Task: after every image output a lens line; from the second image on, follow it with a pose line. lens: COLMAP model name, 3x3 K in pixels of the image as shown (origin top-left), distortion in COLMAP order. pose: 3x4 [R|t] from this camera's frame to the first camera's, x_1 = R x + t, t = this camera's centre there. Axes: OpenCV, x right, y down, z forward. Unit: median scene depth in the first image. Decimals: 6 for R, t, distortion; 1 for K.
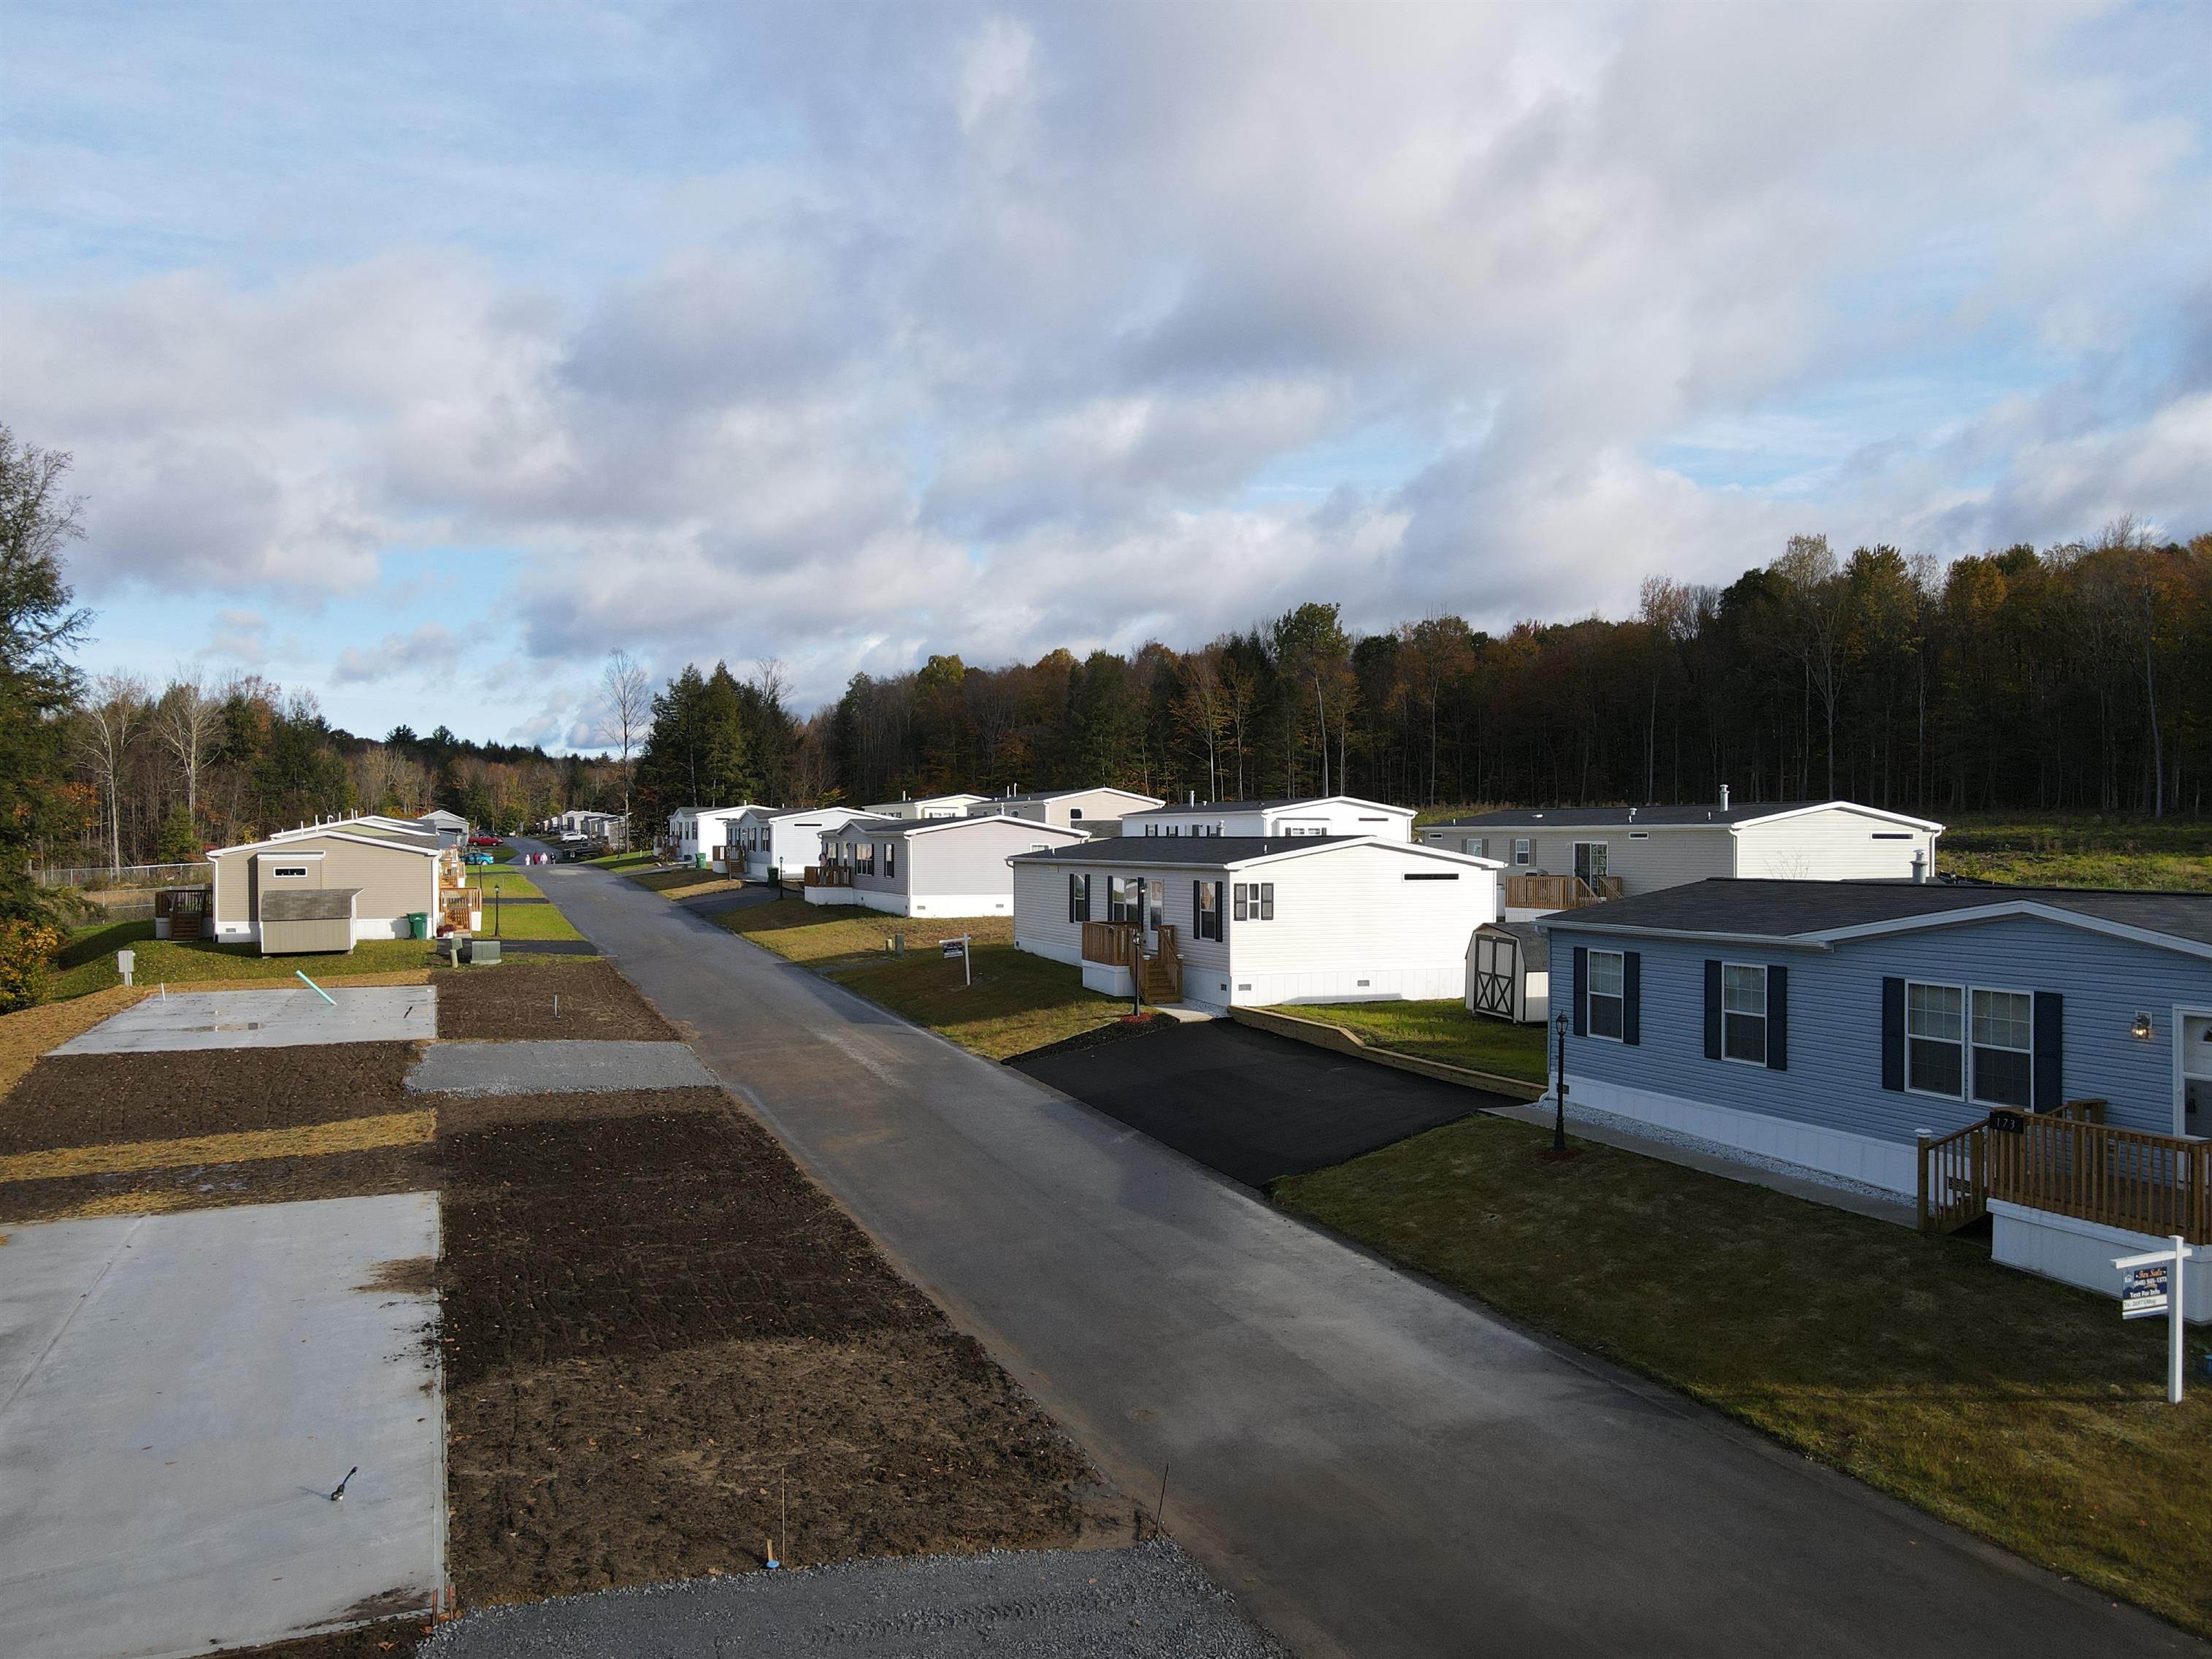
lens RADIAL K [[1568.0, 0, 1106.0], [0, 1568.0, 829.5], [0, 0, 1]] dist [0.004319, 0.001767]
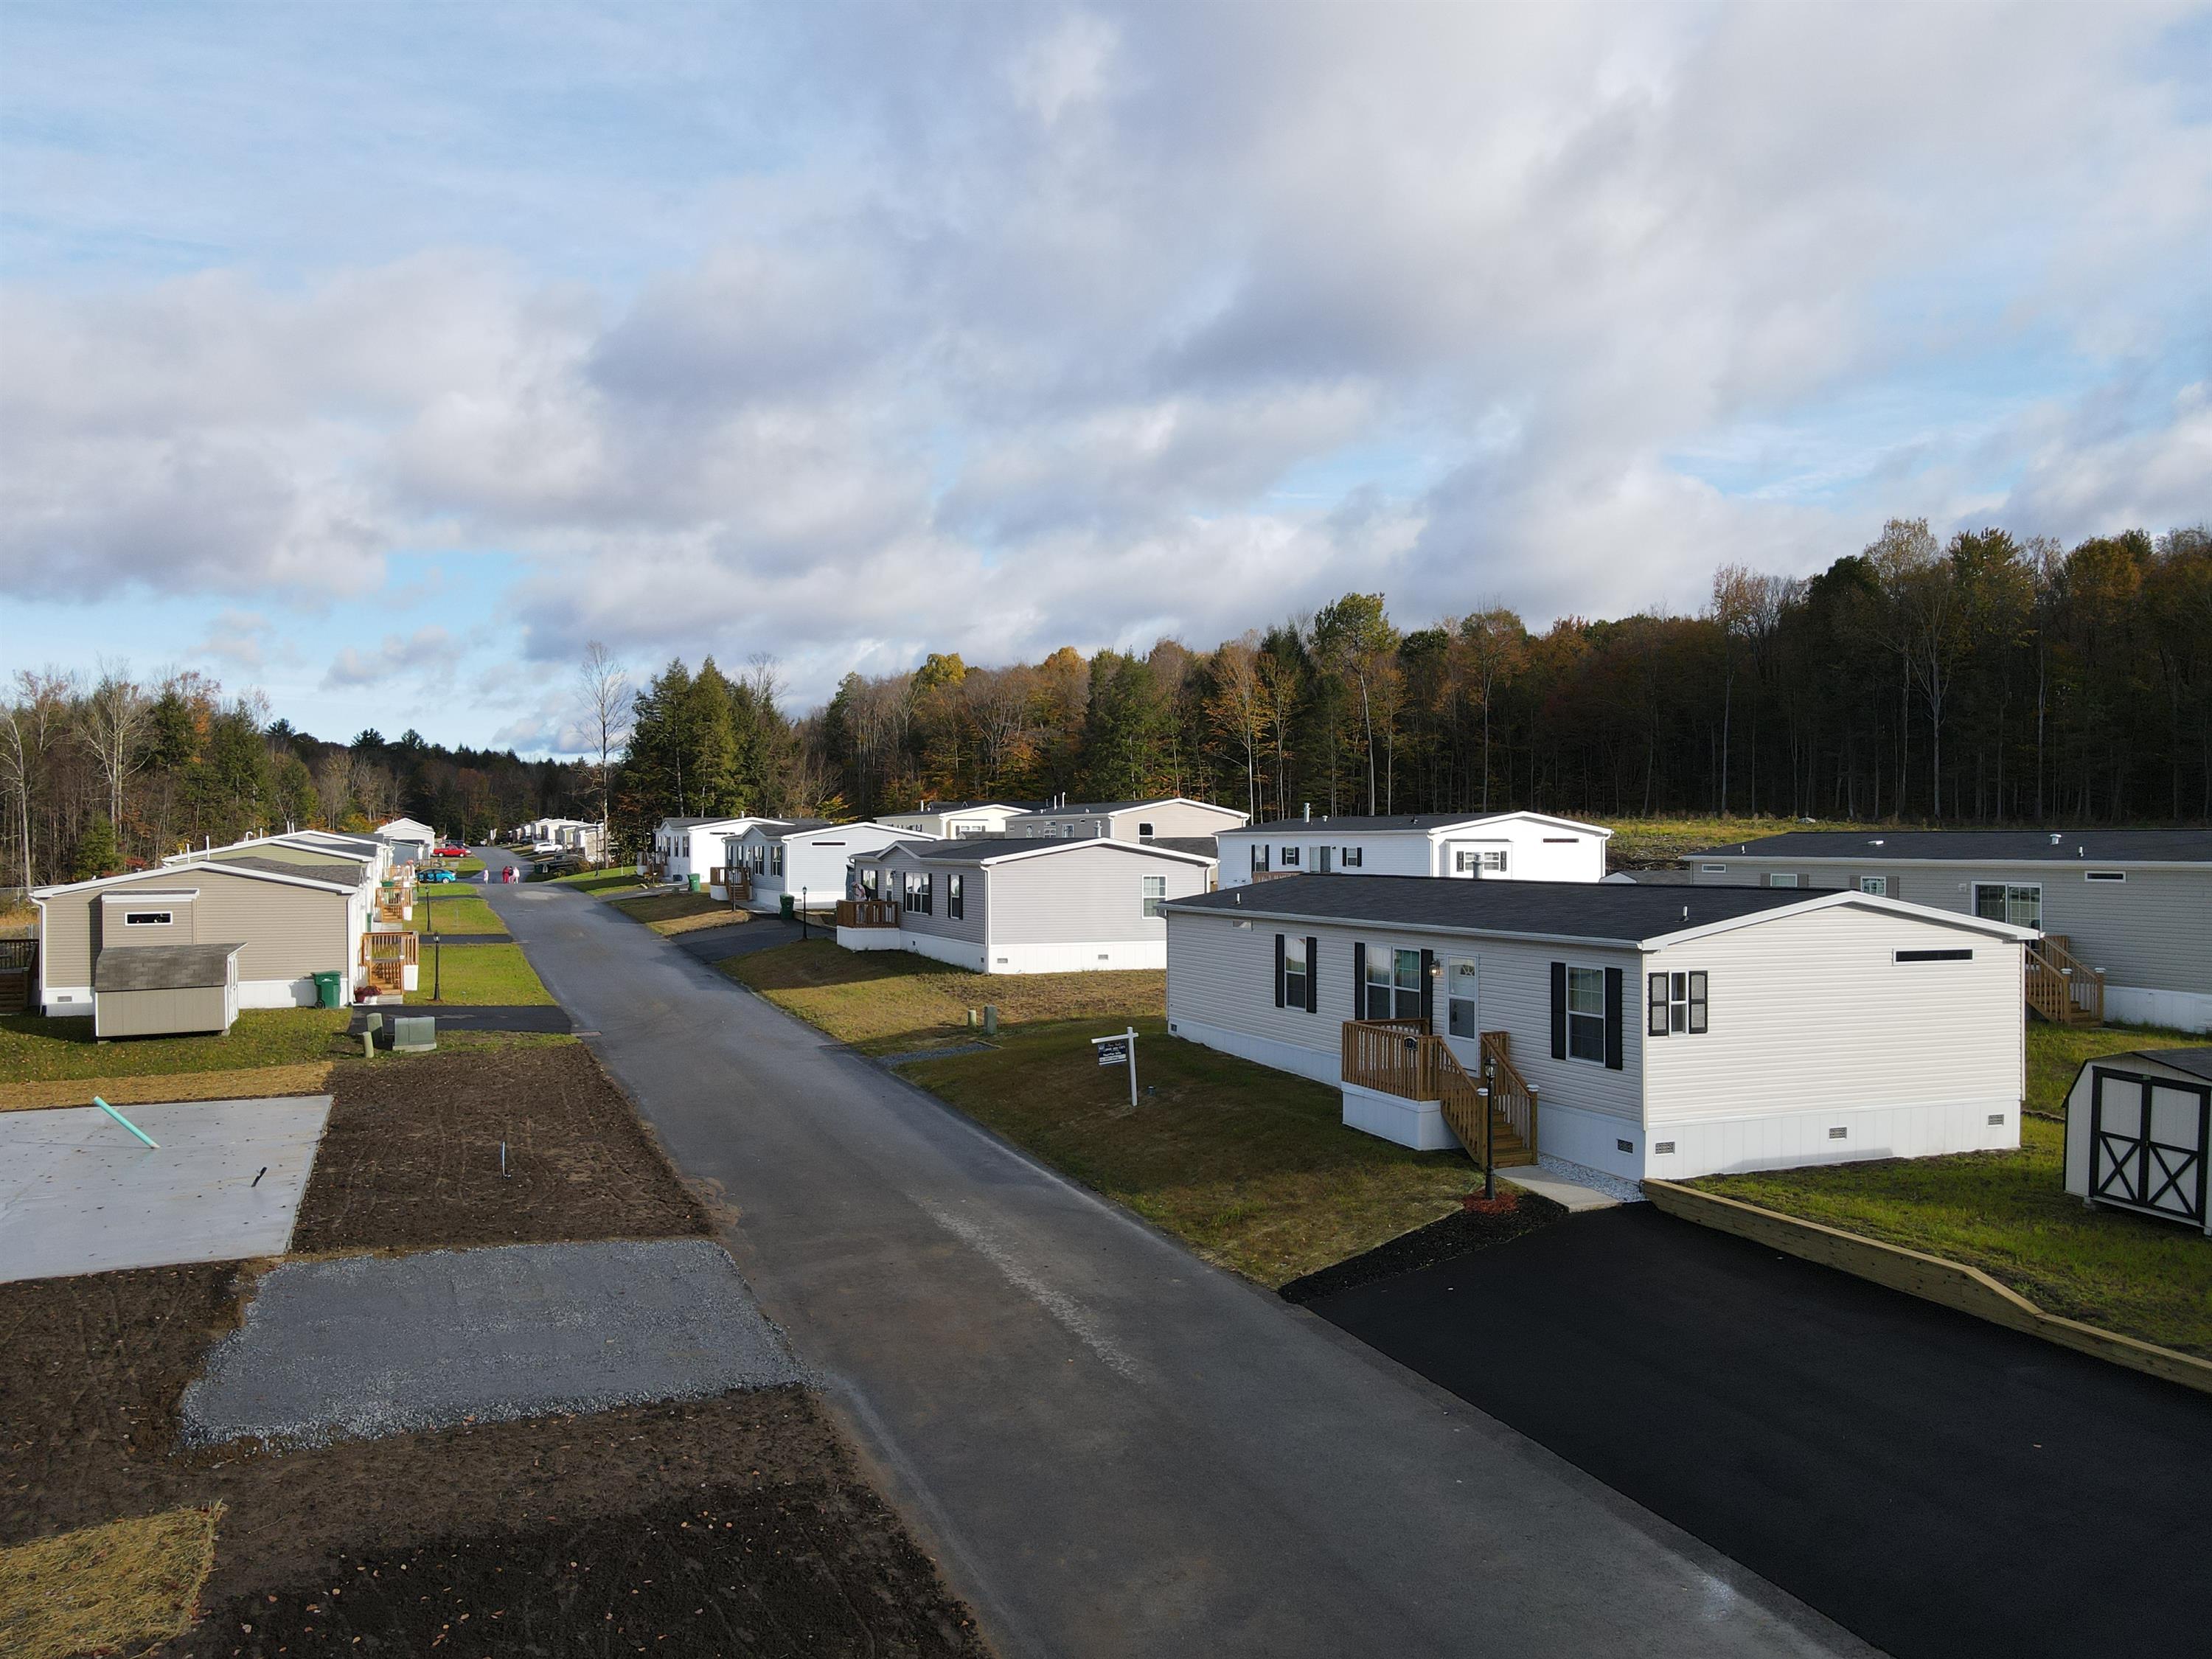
lens RADIAL K [[1567.8, 0, 1106.0], [0, 1567.8, 829.5], [0, 0, 1]] dist [0.004319, 0.001767]
pose [[0.999905, -0.000374, 0.013811, -0.031829], [0.000419, 0.999995, -0.003262, -0.004368], [-0.013810, 0.003268, 0.999899, 0.099018]]
